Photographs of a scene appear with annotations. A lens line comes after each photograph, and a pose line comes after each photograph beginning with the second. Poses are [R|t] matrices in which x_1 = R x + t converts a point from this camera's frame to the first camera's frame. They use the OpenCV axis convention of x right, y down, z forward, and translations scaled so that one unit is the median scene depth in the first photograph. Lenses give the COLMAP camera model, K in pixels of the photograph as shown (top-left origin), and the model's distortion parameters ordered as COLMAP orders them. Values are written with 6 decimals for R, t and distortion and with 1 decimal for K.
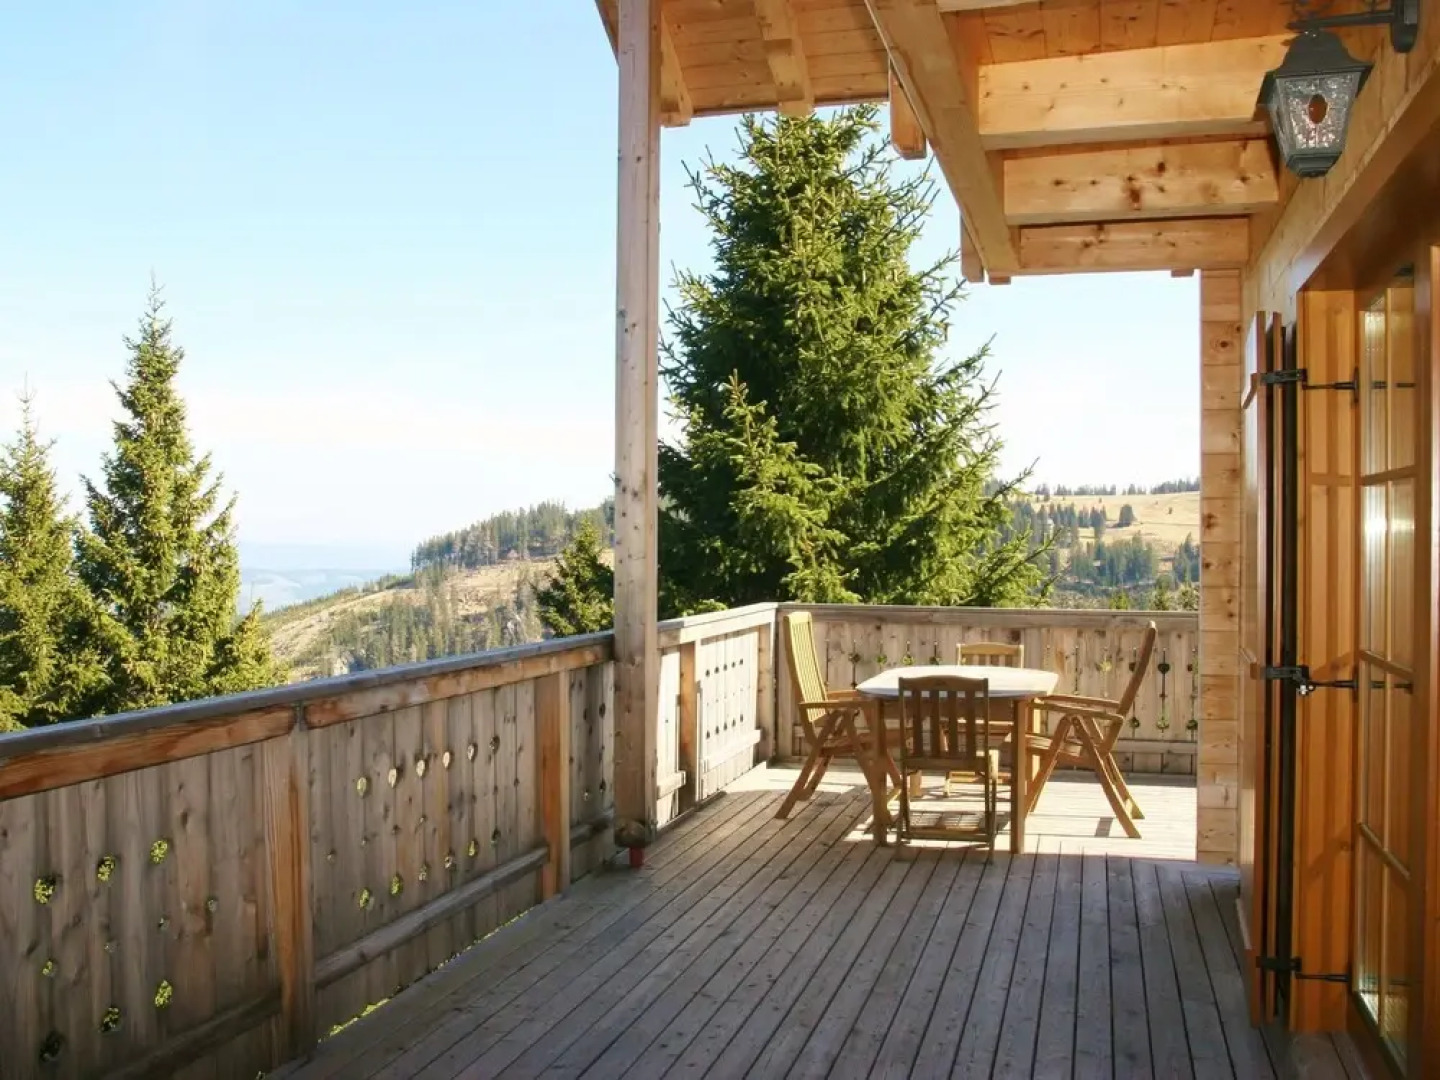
lens RADIAL K [[1262.2, 0, 720.0], [0, 1262.2, 540.0], [0, 0, 1]] dist [-0.107335, -0.001333]
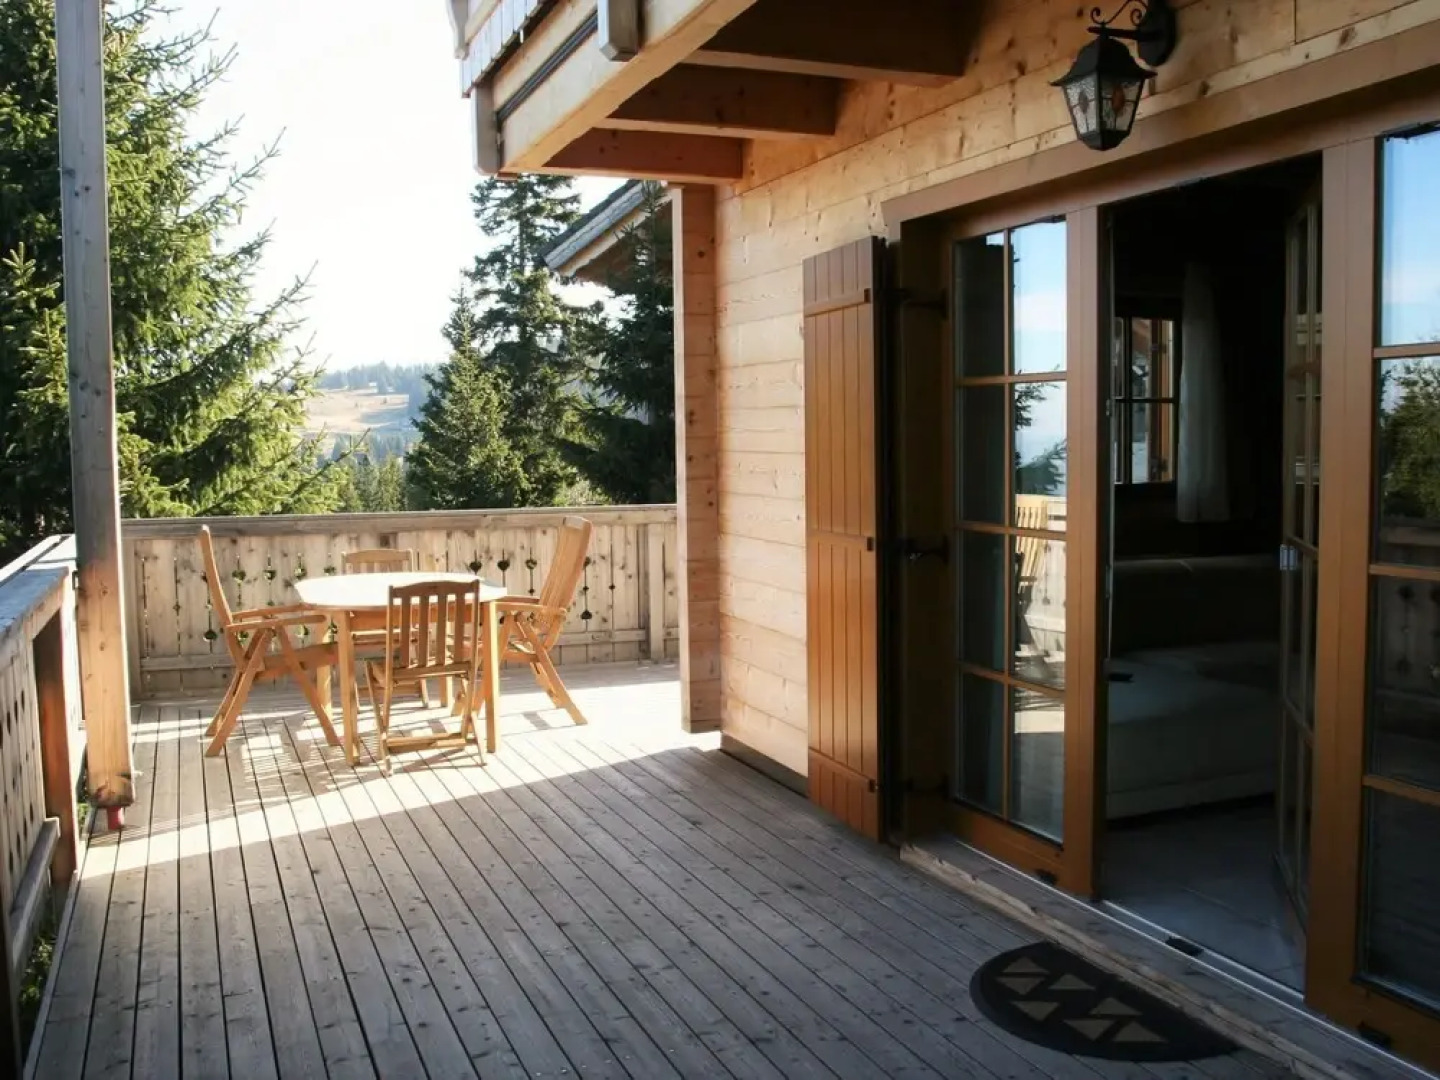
lens RADIAL K [[1363.5, 0, 720.0], [0, 1363.5, 540.0], [0, 0, 1]] dist [-0.189810, 0.221485]
pose [[0.782855, -0.058811, 0.619419, -0.278692], [0.014099, 0.996944, 0.076837, 0.000003], [-0.622045, -0.051419, 0.781292, 0.046936]]
